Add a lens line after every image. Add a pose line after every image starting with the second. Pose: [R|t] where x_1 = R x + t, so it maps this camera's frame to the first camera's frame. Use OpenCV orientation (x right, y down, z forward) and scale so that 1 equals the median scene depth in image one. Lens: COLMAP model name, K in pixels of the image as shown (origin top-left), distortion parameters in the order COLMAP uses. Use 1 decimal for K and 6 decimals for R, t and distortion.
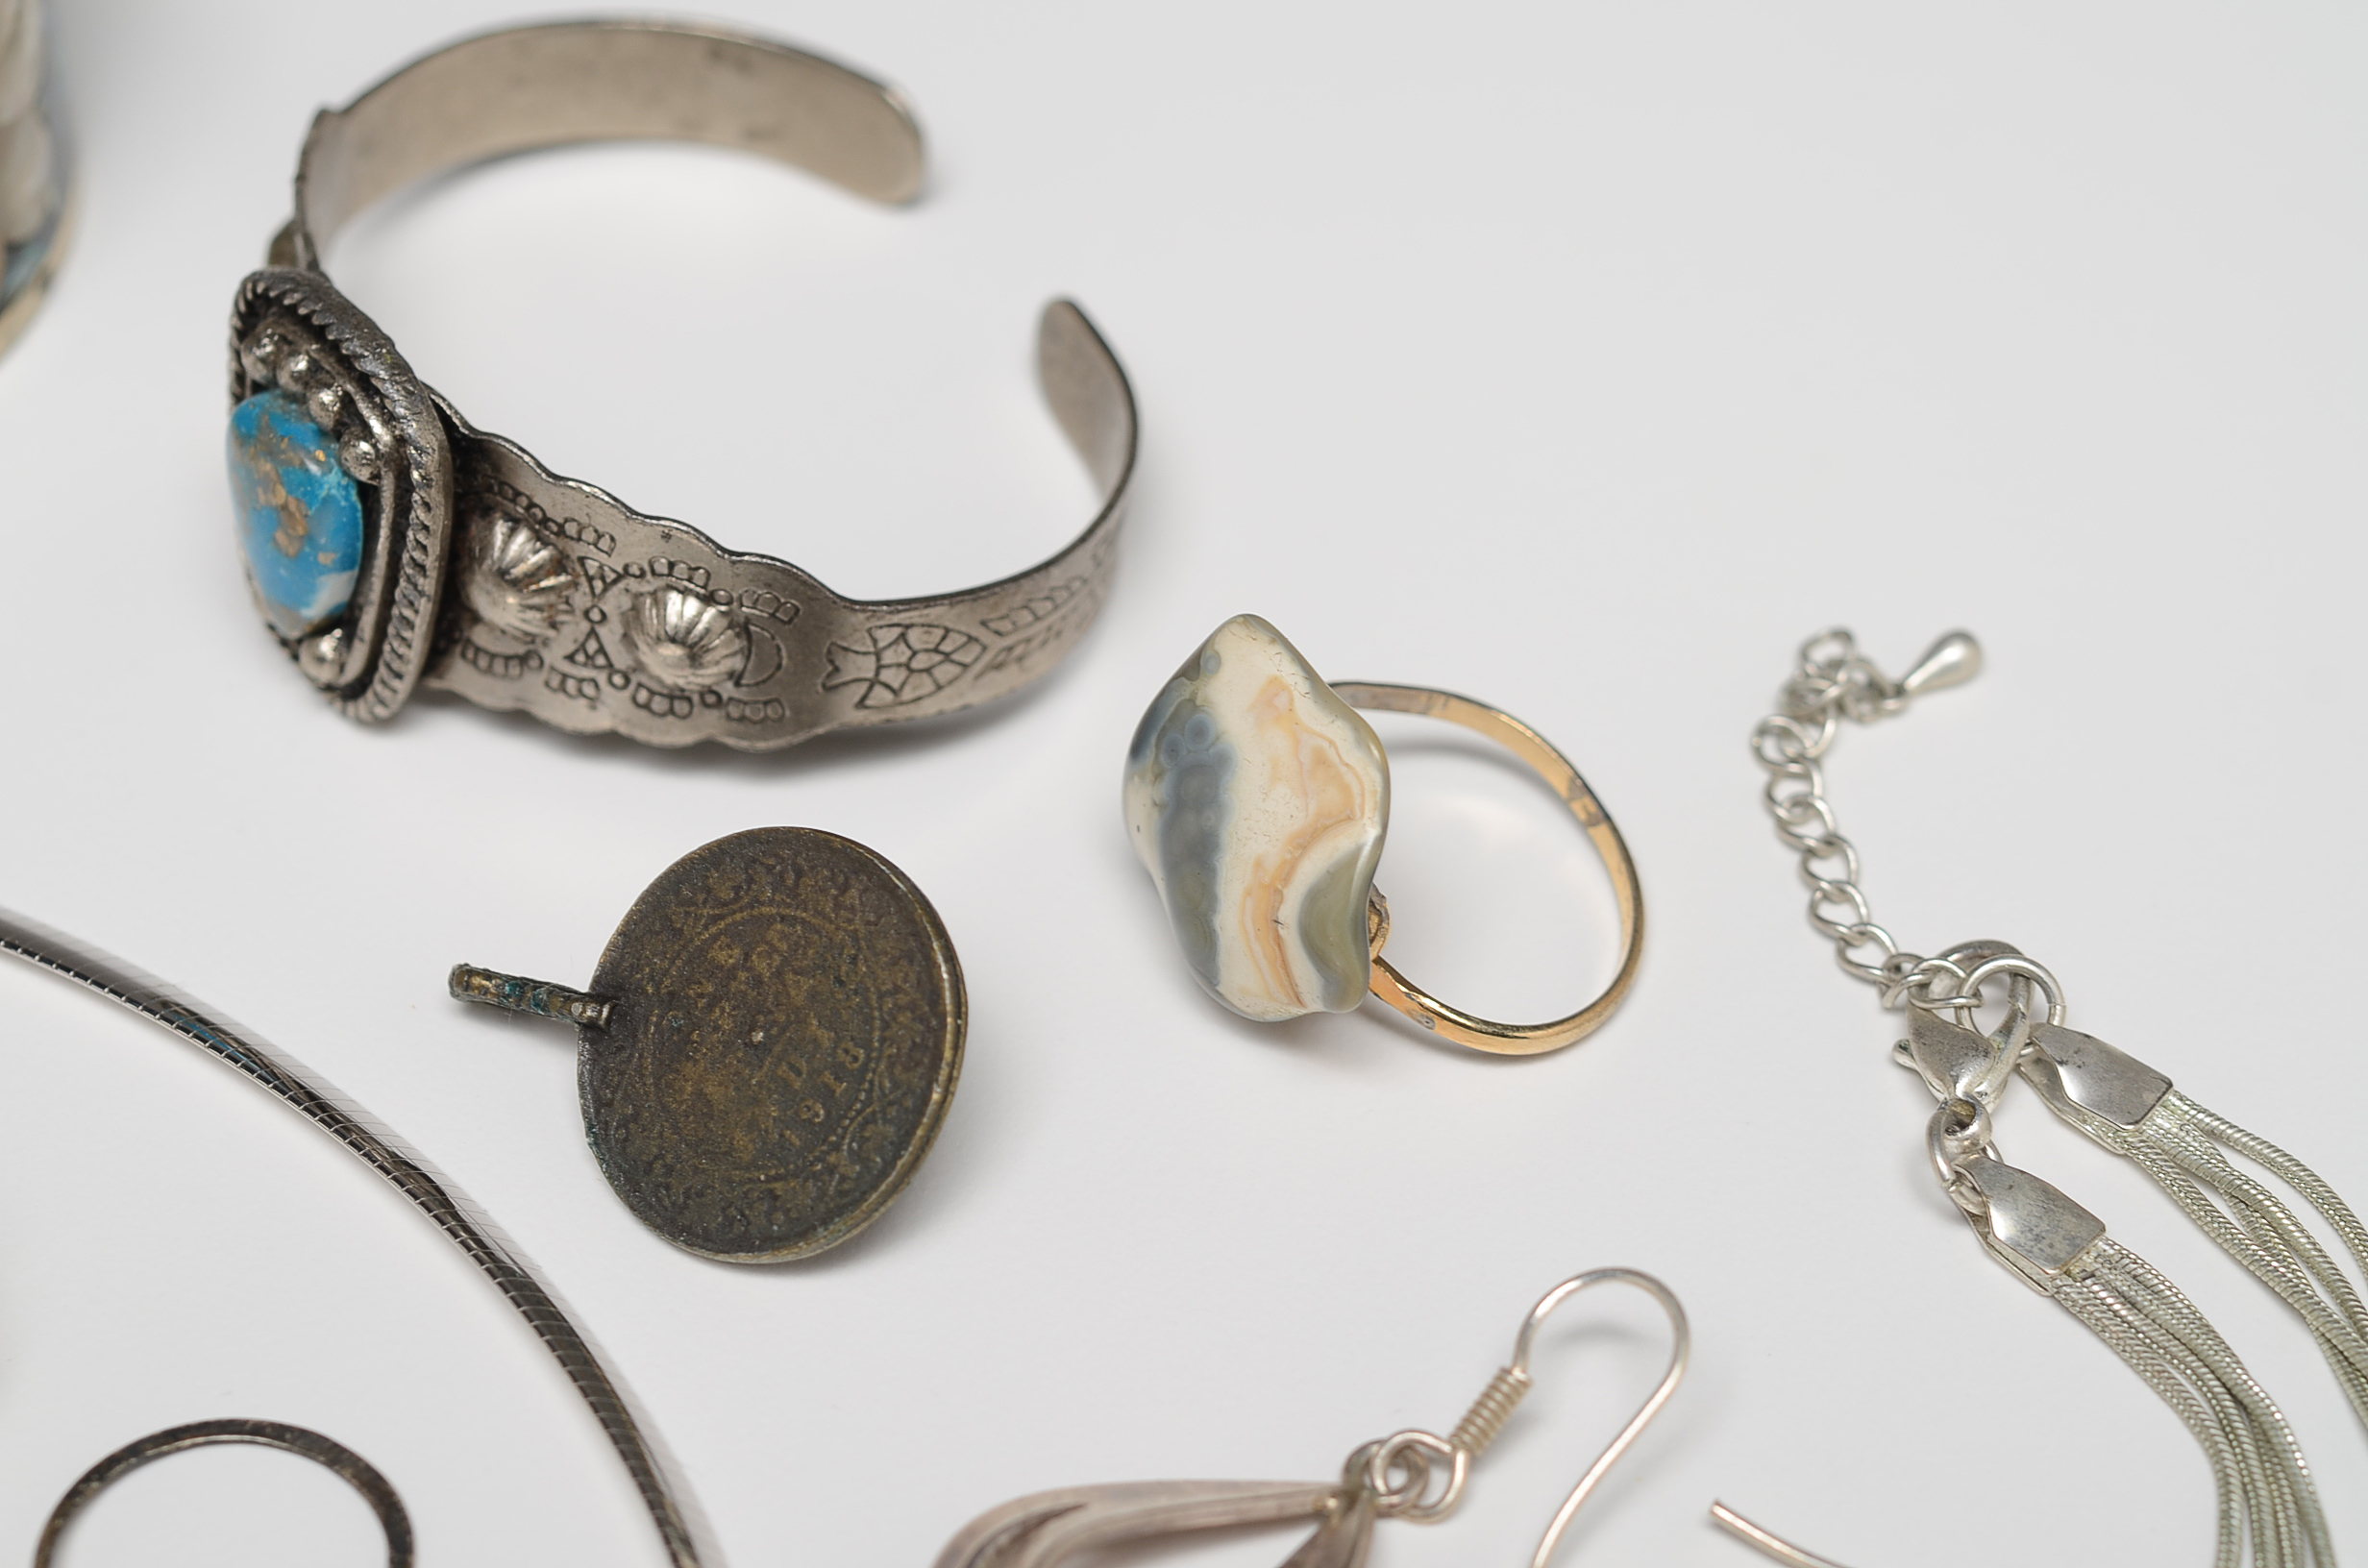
lens RADIAL K [[6274.7, 0, 1184.0], [0, 6274.7, 784.0], [0, 0, 1]] dist [-0.068719, 0.334975]
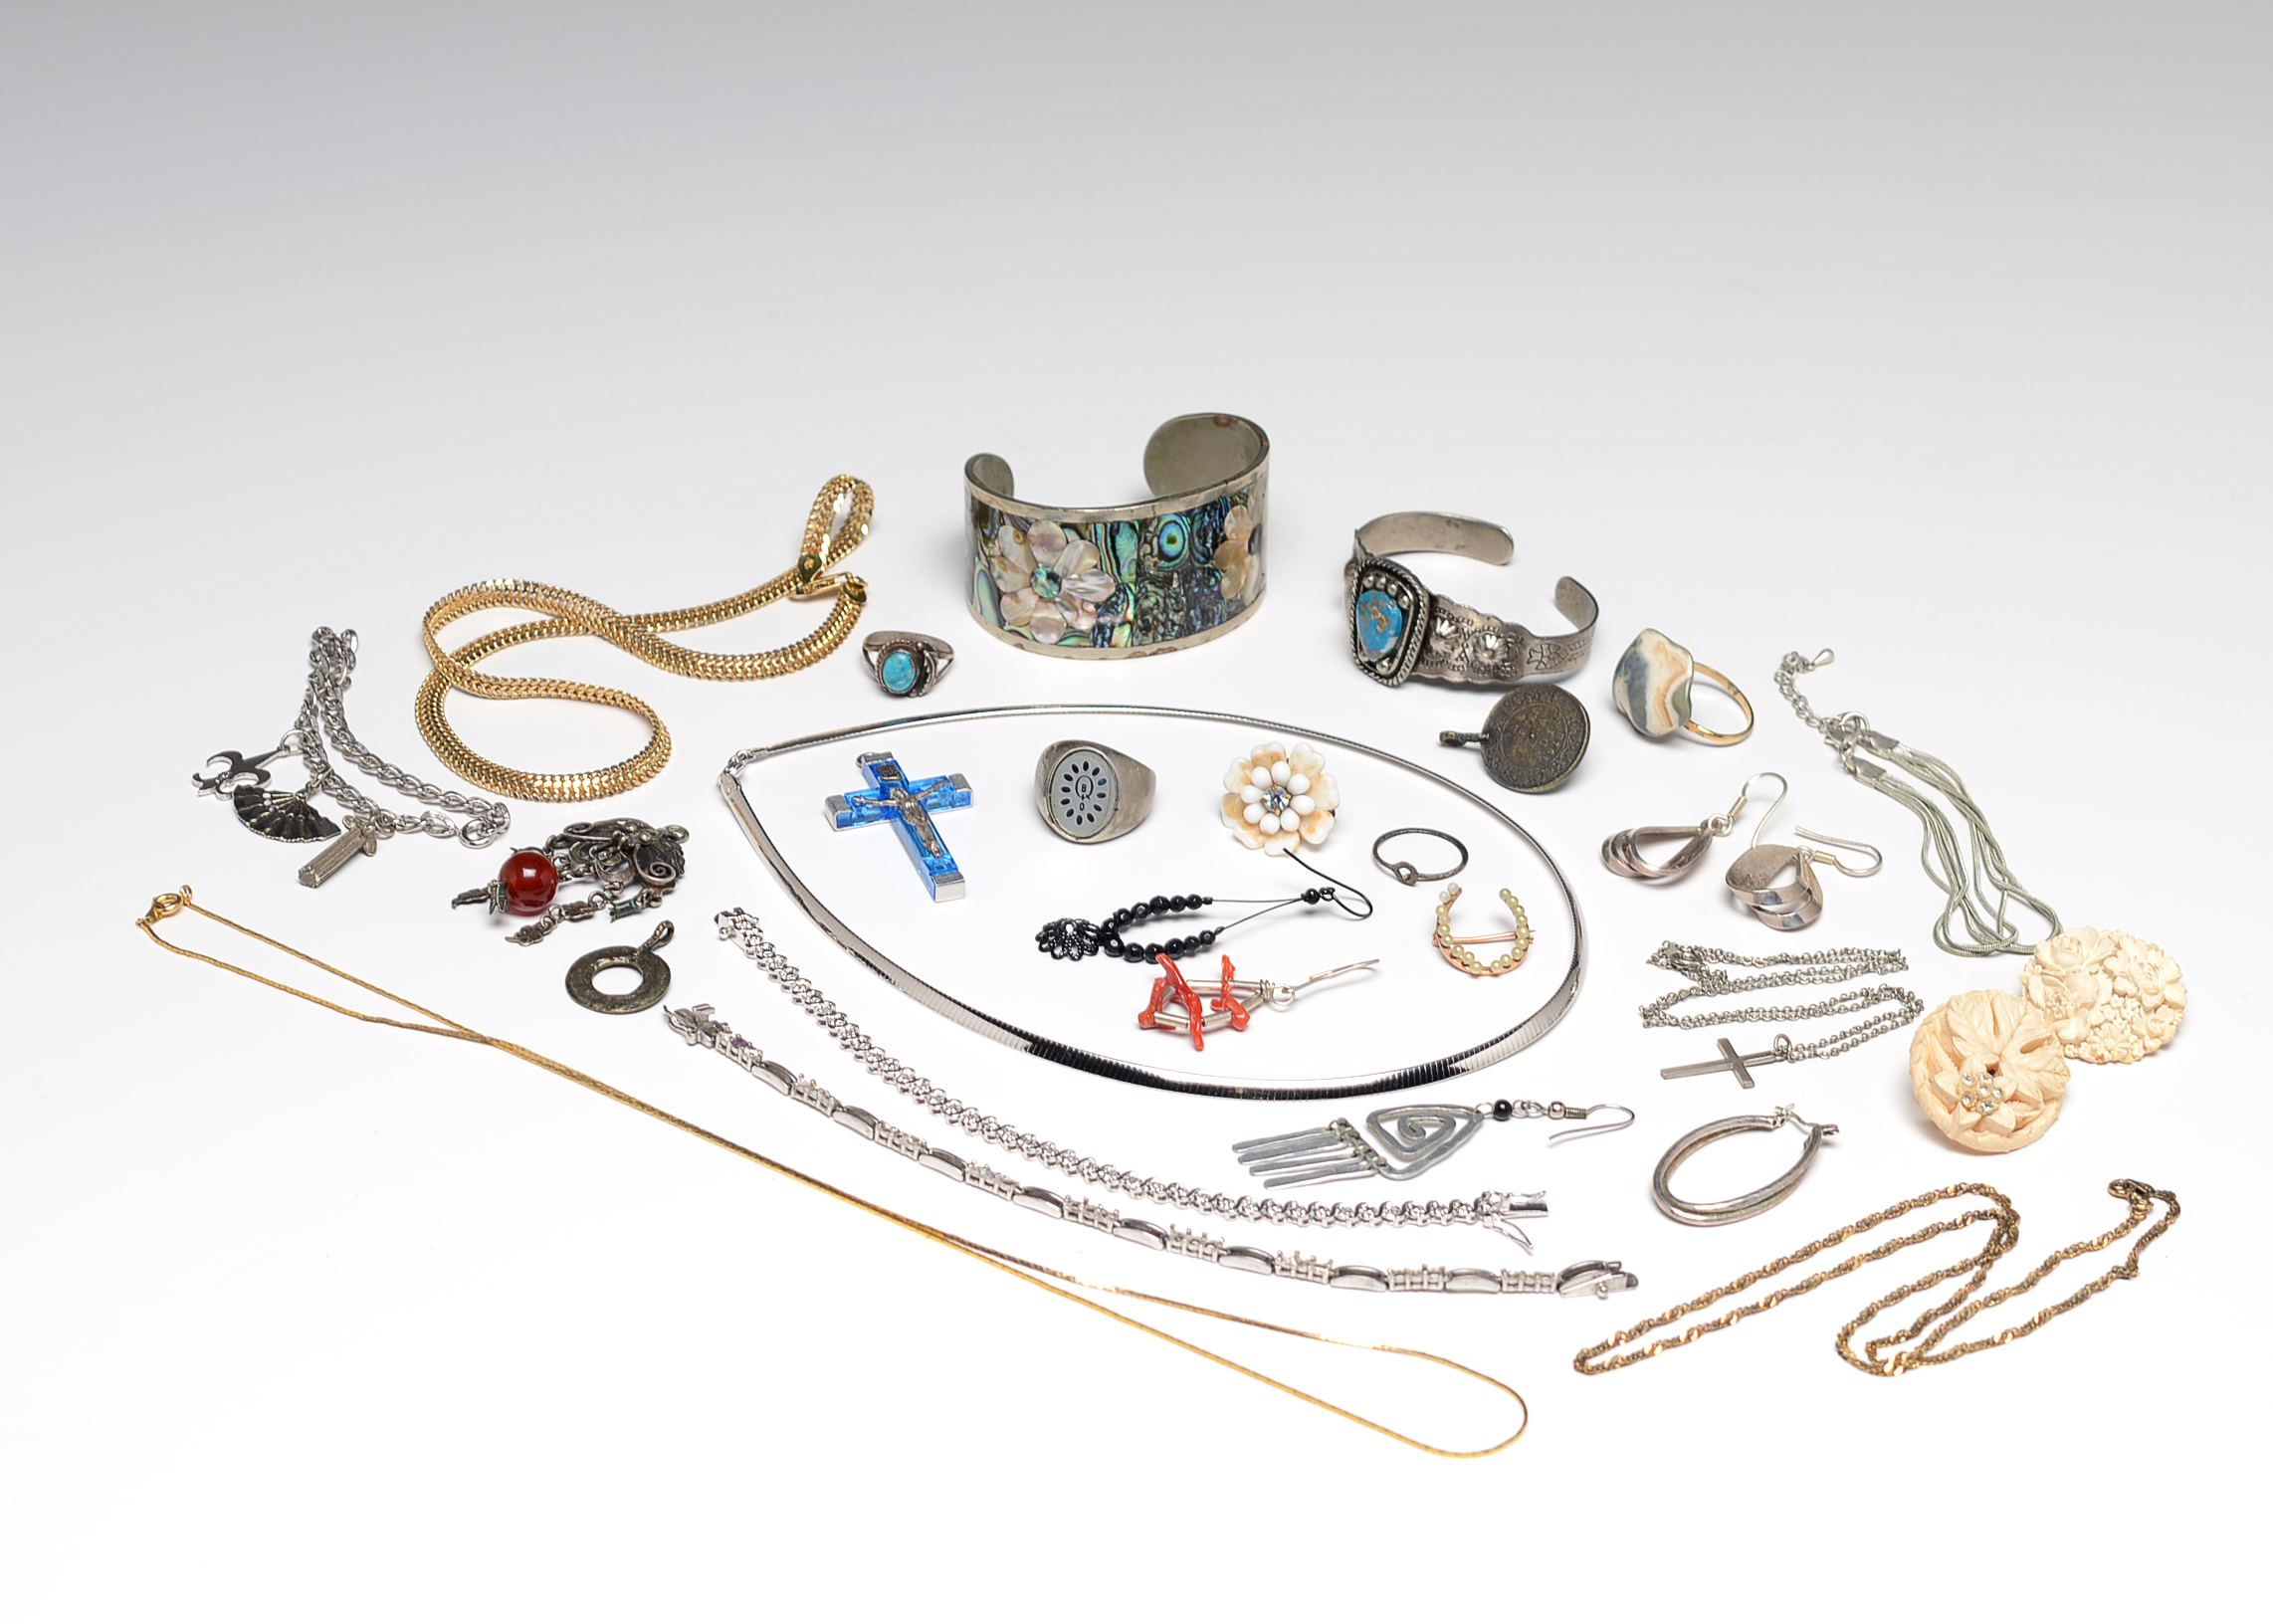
lens RADIAL K [[6297.3, 0, 1136.5], [0, 6297.3, 812.0], [0, 0, 1]] dist [-0.026176, 0.057957]
pose [[0.995080, -0.035021, 0.092682, -0.643301], [0.053620, 0.976969, -0.206535, 0.836107], [-0.083314, 0.210489, 0.974040, -2.607092]]
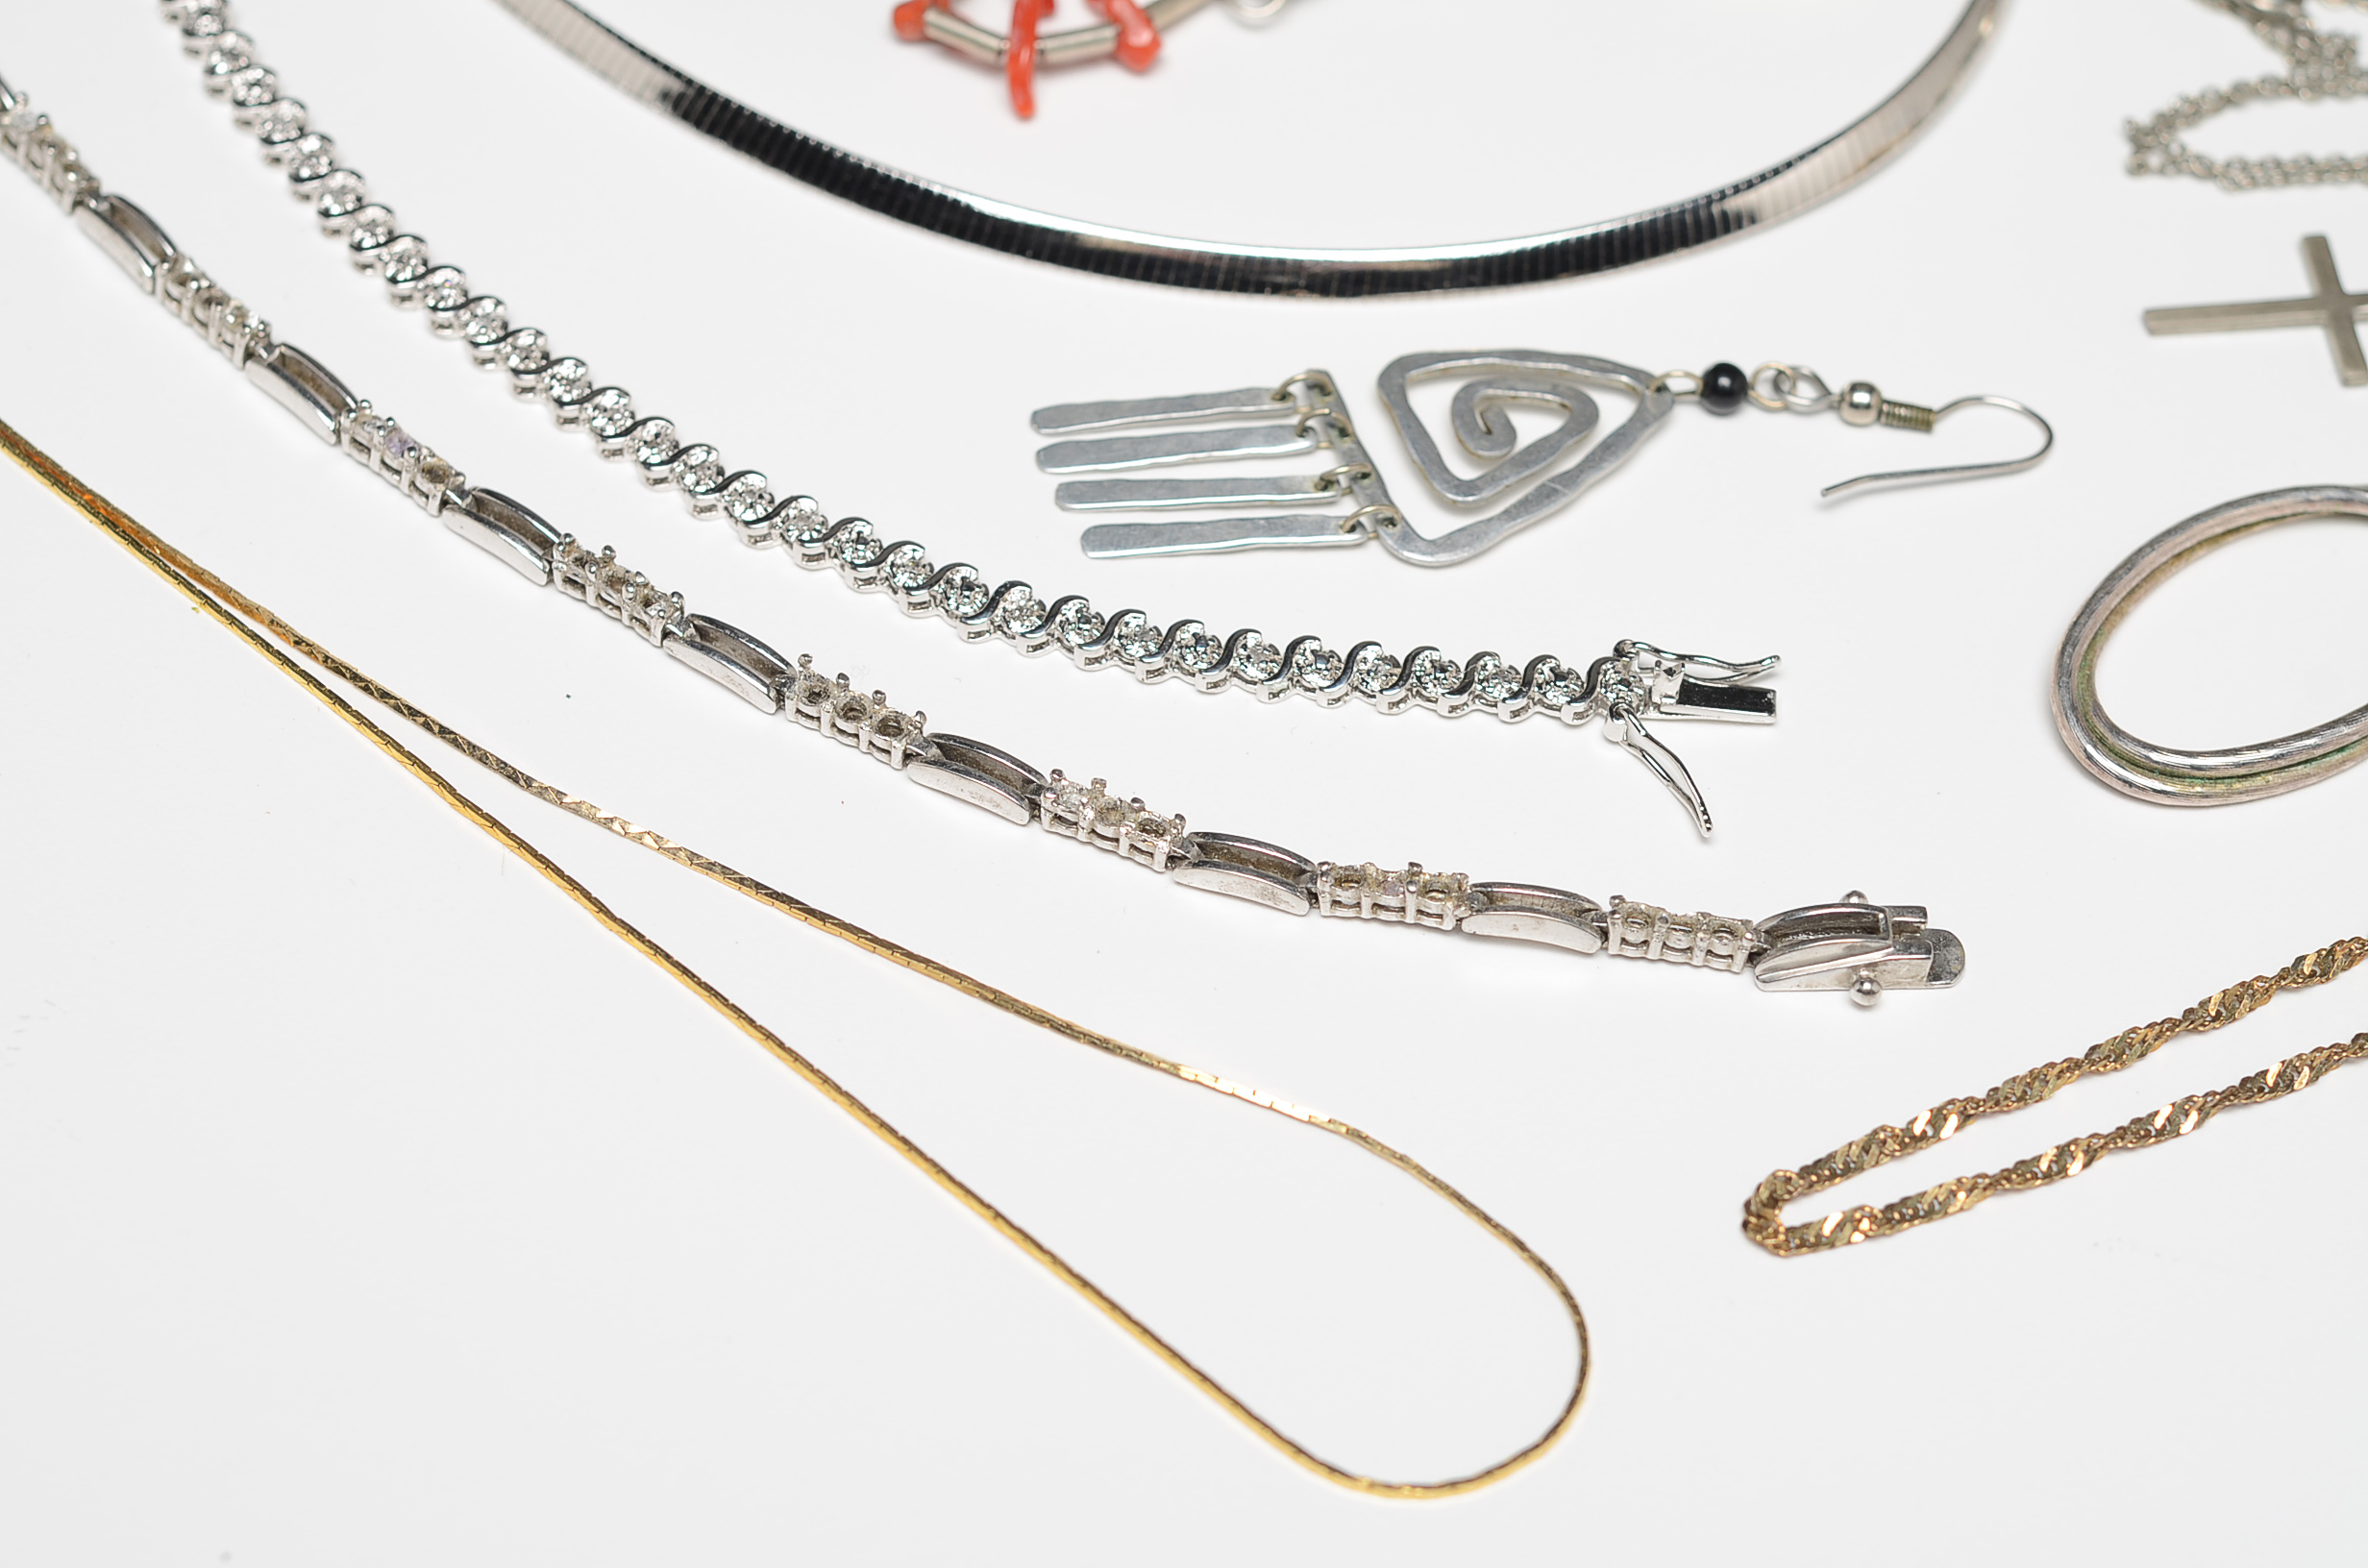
lens RADIAL K [[6274.7, 0, 1184.0], [0, 6274.7, 784.0], [0, 0, 1]] dist [-0.068719, 0.334975]
pose [[0.997522, 0.069271, -0.012266, -0.226225], [-0.067663, 0.992464, 0.102164, 0.249444], [0.019251, -0.101081, 0.994692, -0.613415]]
